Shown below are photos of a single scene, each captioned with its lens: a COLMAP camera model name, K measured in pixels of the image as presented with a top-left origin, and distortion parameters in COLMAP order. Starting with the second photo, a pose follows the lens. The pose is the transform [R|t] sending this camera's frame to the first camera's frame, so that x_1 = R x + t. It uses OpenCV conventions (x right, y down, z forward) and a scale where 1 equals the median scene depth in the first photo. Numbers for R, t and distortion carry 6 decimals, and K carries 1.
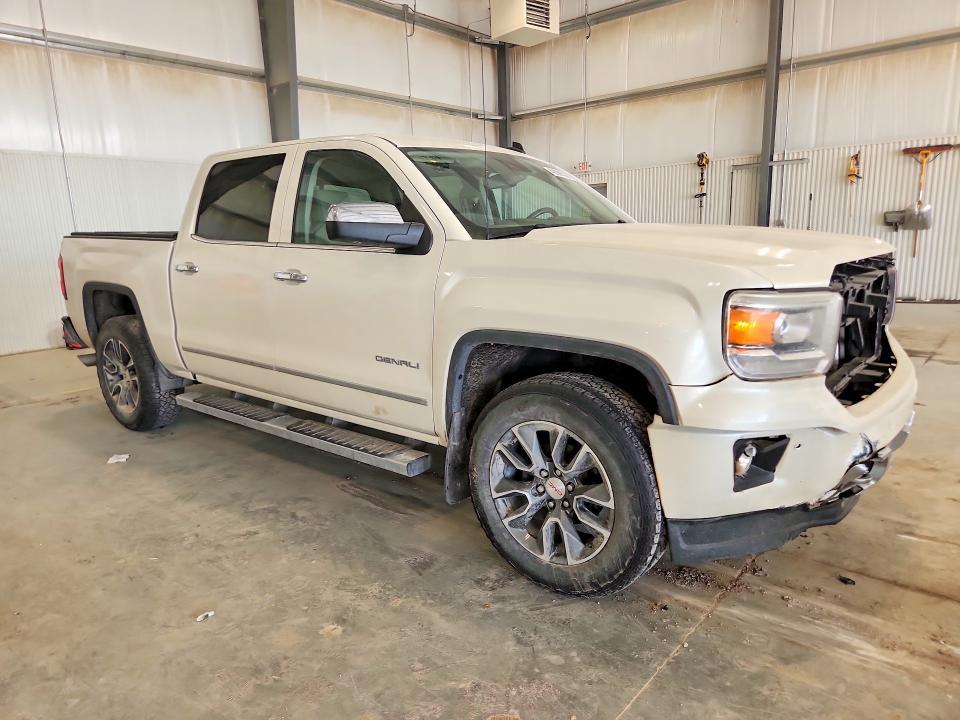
lens RADIAL K [[645.7, 0, 480.0], [0, 645.7, 360.0], [0, 0, 1]] dist [0.016832, -0.002168]
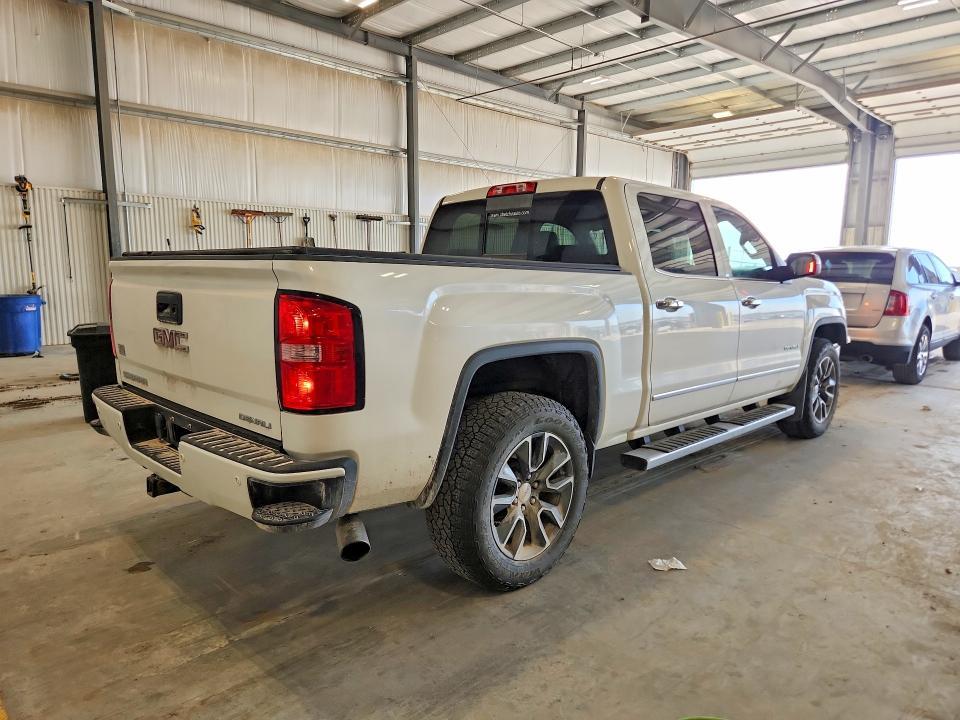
lens RADIAL K [[645.7, 0, 480.0], [0, 645.7, 360.0], [0, 0, 1]] dist [0.016832, -0.002168]
pose [[0.149366, -0.097768, 0.983937, -0.439611], [0.176644, 0.981730, 0.070733, -0.050896], [-0.972876, 0.163241, 0.163907, 0.368890]]
